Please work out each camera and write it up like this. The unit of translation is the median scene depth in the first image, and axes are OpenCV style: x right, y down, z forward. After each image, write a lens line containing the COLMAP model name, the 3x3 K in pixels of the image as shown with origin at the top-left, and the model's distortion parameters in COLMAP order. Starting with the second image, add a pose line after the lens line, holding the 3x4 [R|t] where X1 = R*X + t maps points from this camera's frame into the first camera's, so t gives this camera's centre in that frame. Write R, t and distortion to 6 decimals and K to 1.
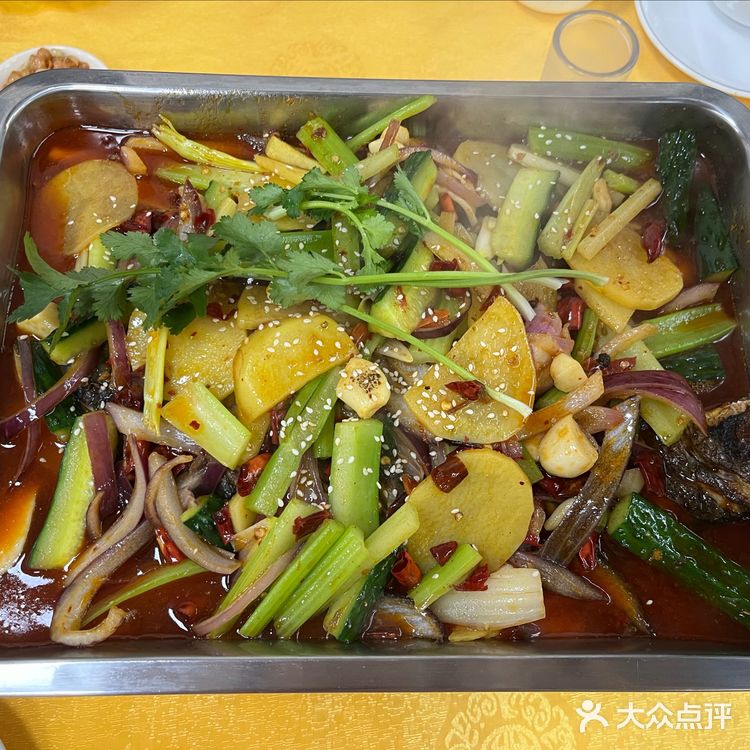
lens RADIAL K [[762.8, 0, 375.0], [0, 762.8, 375.0], [0, 0, 1]] dist [-0.004072, -0.003844]
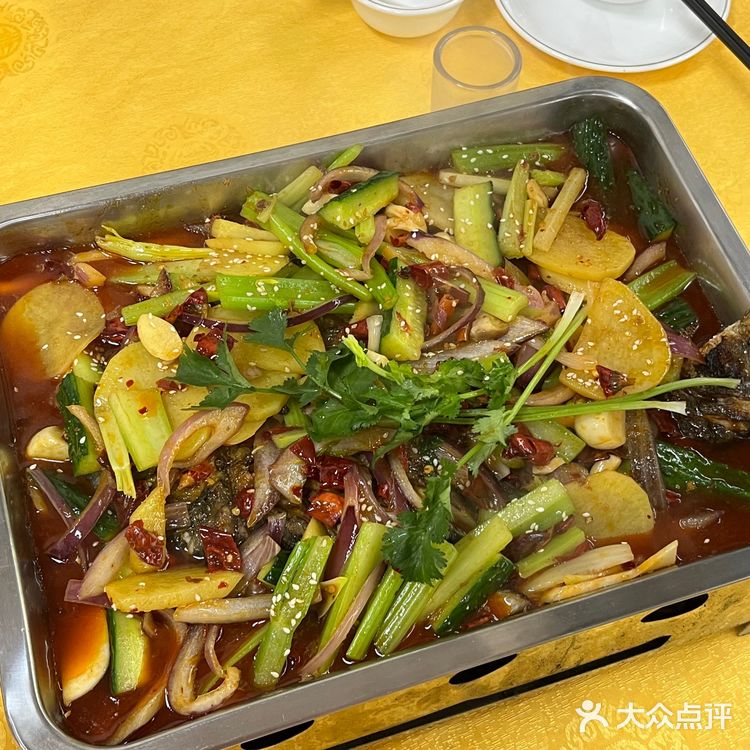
lens RADIAL K [[1196.7, 0, 375.0], [0, 1196.7, 375.0], [0, 0, 1]] dist [0.035355, -0.053365]
pose [[0.951598, -0.264727, 0.156142, -0.269849], [0.286535, 0.947909, -0.139162, 0.188960], [-0.111169, 0.177166, 0.977882, -0.620716]]
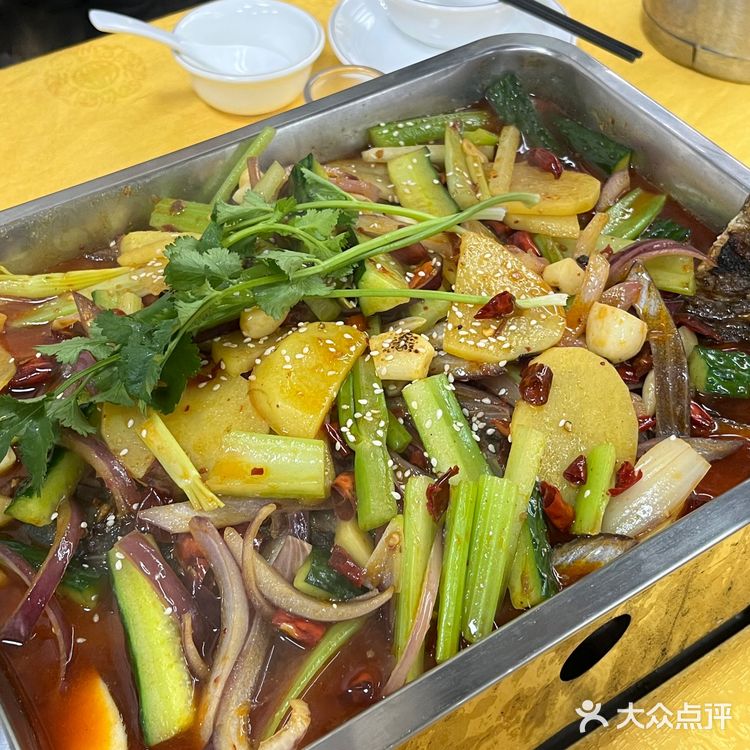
lens RADIAL K [[1196.7, 0, 375.0], [0, 1196.7, 375.0], [0, 0, 1]] dist [0.035355, -0.053365]
pose [[0.834589, -0.410946, 0.366858, -0.518033], [0.520092, 0.807302, -0.278869, 0.376366], [-0.181565, 0.423541, 0.887495, -0.196869]]
